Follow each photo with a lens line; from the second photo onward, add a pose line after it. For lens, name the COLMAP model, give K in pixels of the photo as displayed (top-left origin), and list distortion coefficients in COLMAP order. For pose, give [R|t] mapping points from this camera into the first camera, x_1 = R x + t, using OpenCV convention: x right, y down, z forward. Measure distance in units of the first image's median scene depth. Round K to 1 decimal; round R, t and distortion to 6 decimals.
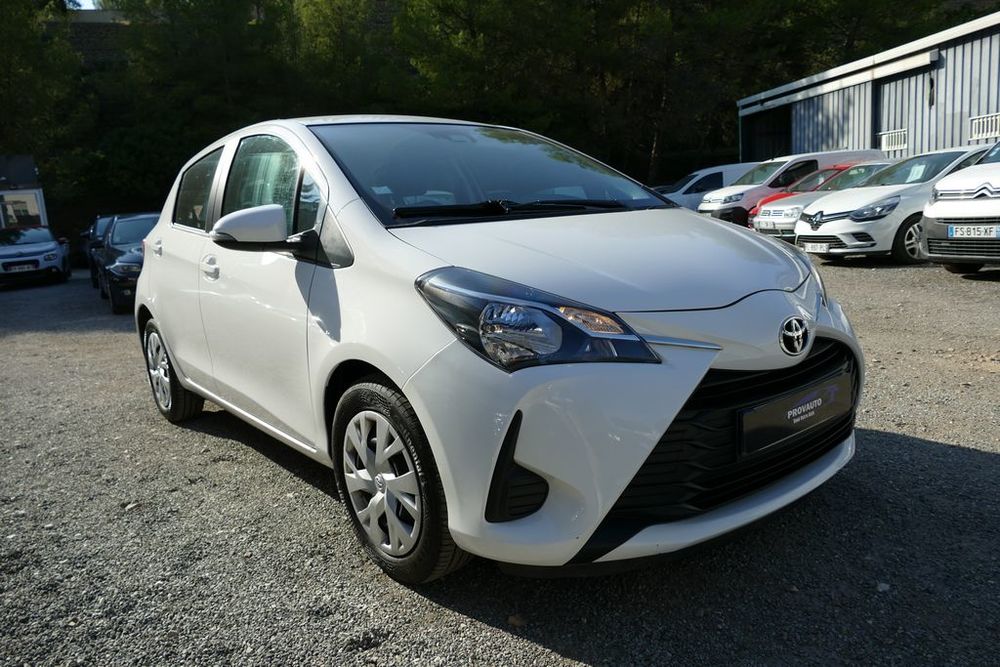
lens RADIAL K [[749.1, 0, 500.0], [0, 749.1, 333.5], [0, 0, 1]] dist [-0.003868, -0.010543]
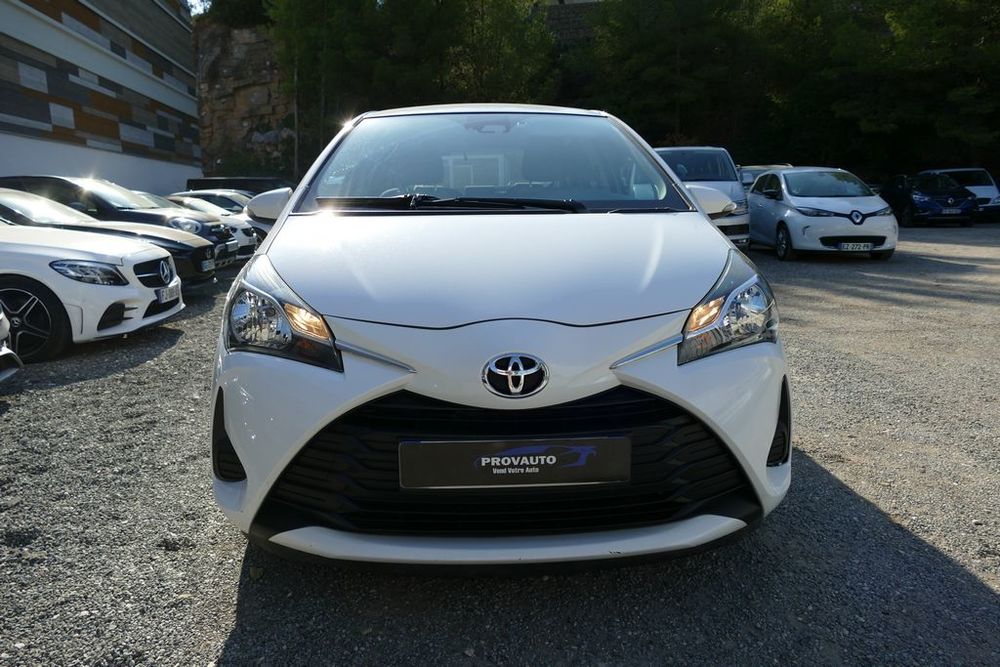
lens RADIAL K [[749.1, 0, 500.0], [0, 749.1, 333.5], [0, 0, 1]] dist [-0.003868, -0.010543]
pose [[0.793659, 0.166591, -0.585109, 0.116024], [-0.140788, 0.985963, 0.089753, -0.015920], [0.591848, 0.011143, 0.805972, 0.038529]]
